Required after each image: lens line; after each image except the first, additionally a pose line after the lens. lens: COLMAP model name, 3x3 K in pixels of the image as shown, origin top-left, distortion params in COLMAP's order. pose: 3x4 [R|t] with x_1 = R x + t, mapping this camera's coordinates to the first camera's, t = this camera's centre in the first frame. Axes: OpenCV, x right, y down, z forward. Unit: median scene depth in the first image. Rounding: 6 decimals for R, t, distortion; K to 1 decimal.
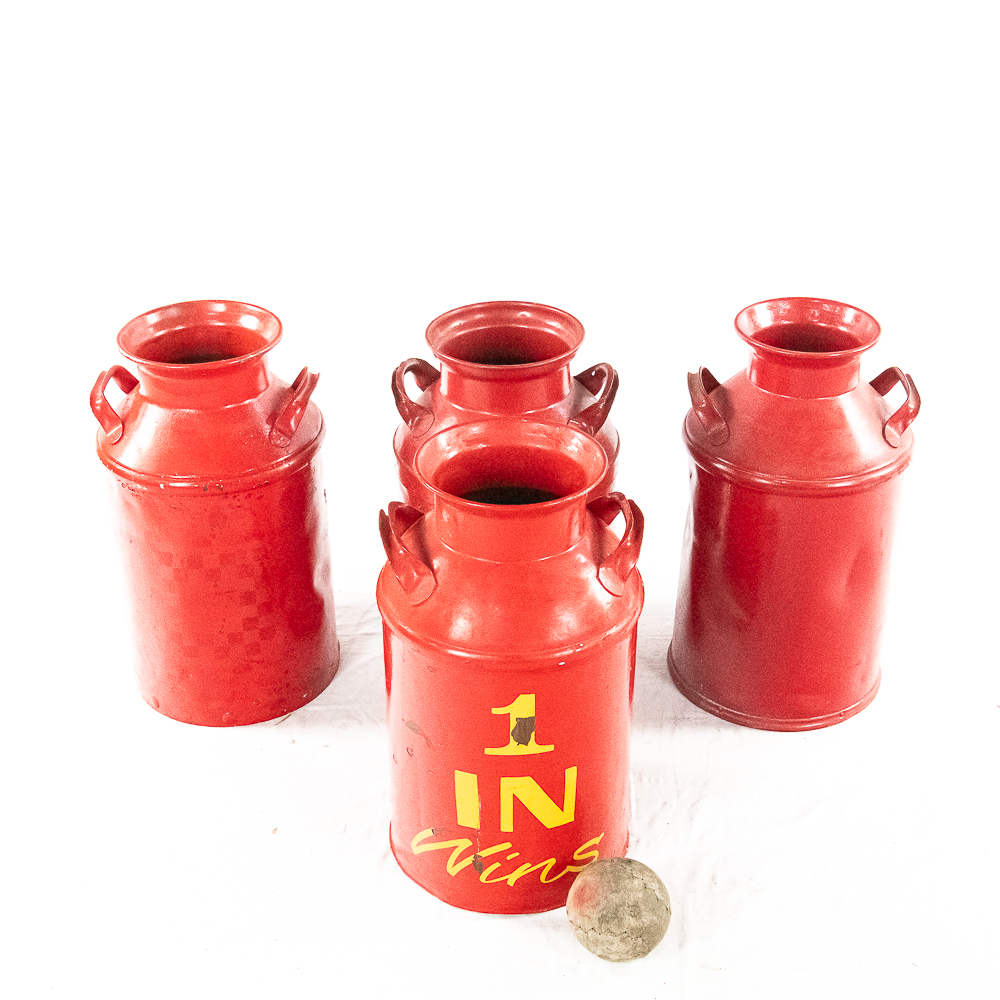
lens RADIAL K [[1520.0, 0, 500.0], [0, 1520.0, 500.0], [0, 0, 1]] dist [0.029044, -0.027588]
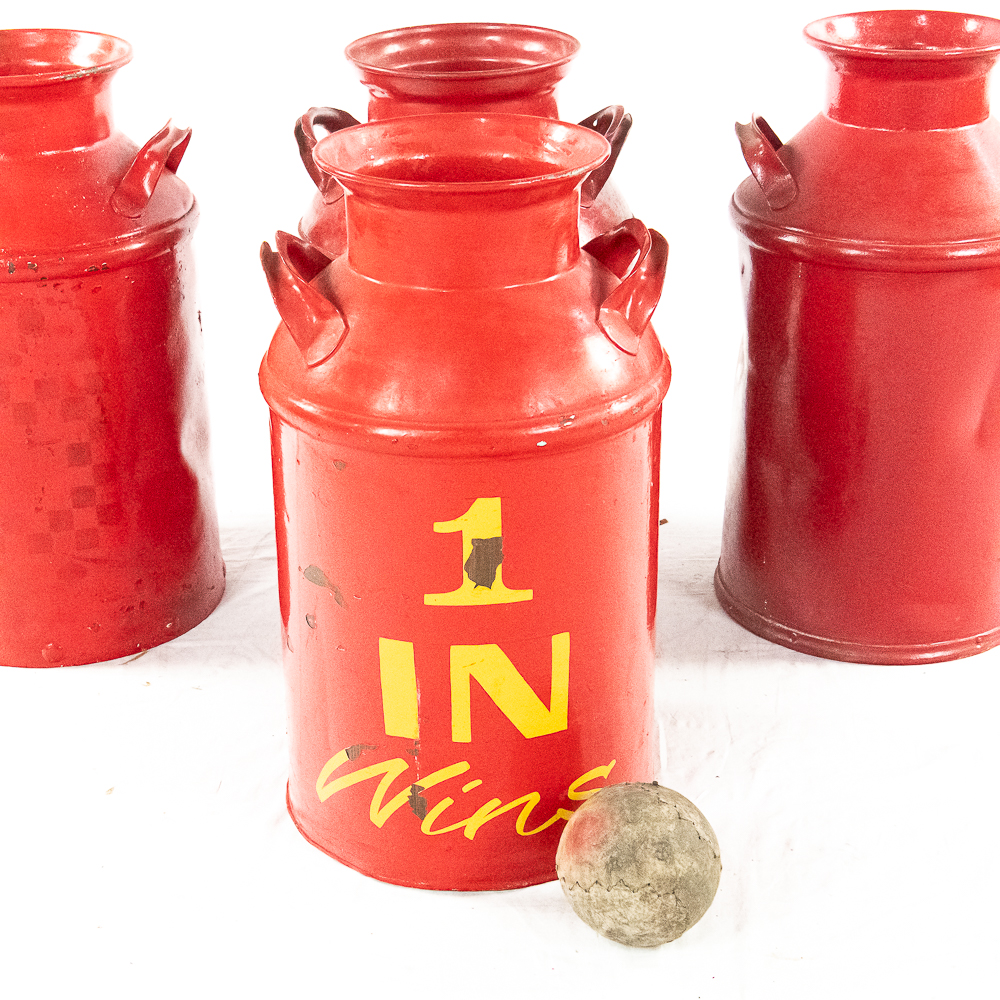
lens RADIAL K [[1987.0, 0, 500.0], [0, 1987.0, 500.0], [0, 0, 1]] dist [0.033076, 0.098614]
pose [[0.999970, -0.007269, -0.002789, 0.021489], [0.006931, 0.994295, -0.106436, 0.187297], [0.003547, 0.106414, 0.994316, 0.146850]]
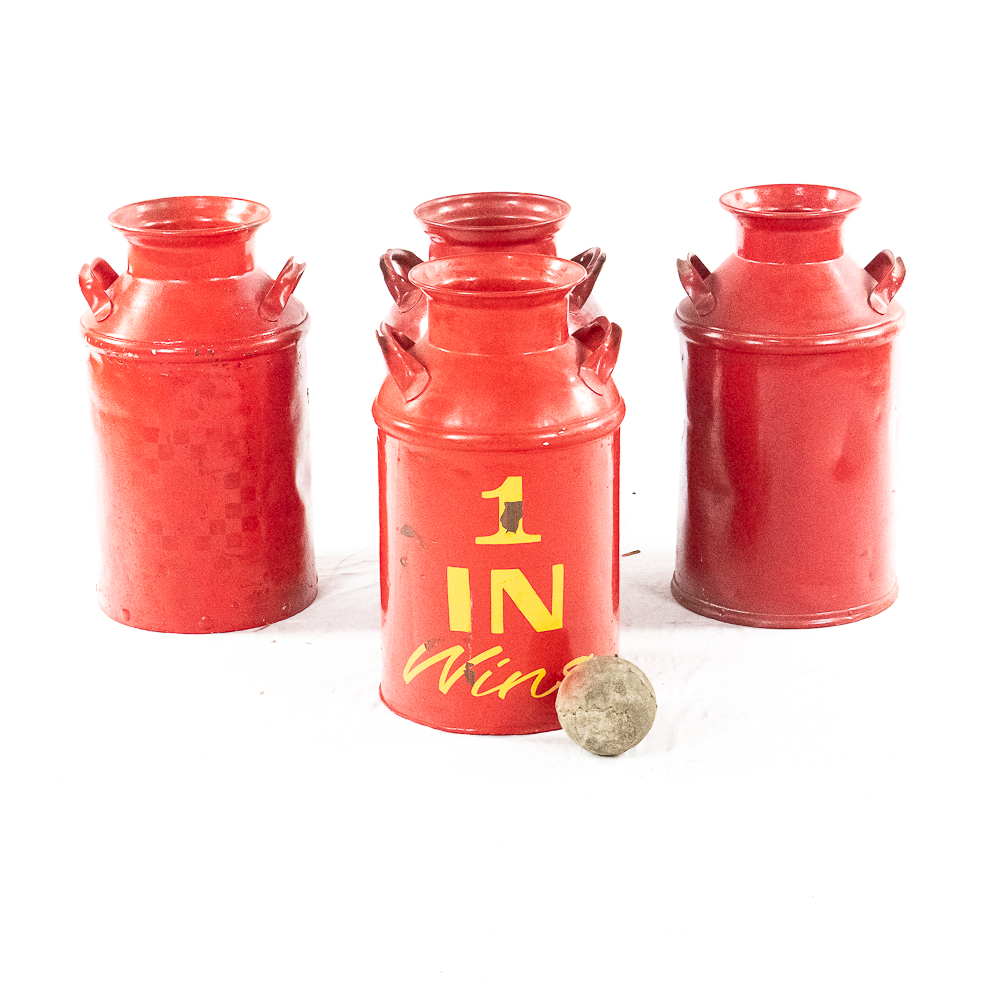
lens RADIAL K [[2949.3, 0, 500.0], [0, 2949.3, 500.0], [0, 0, 1]] dist [0.071176, 0.472513]
pose [[0.999960, -0.008449, 0.002878, 0.001115], [0.008869, 0.976862, -0.213687, 0.508564], [-0.001006, 0.213704, 0.976898, -0.894624]]
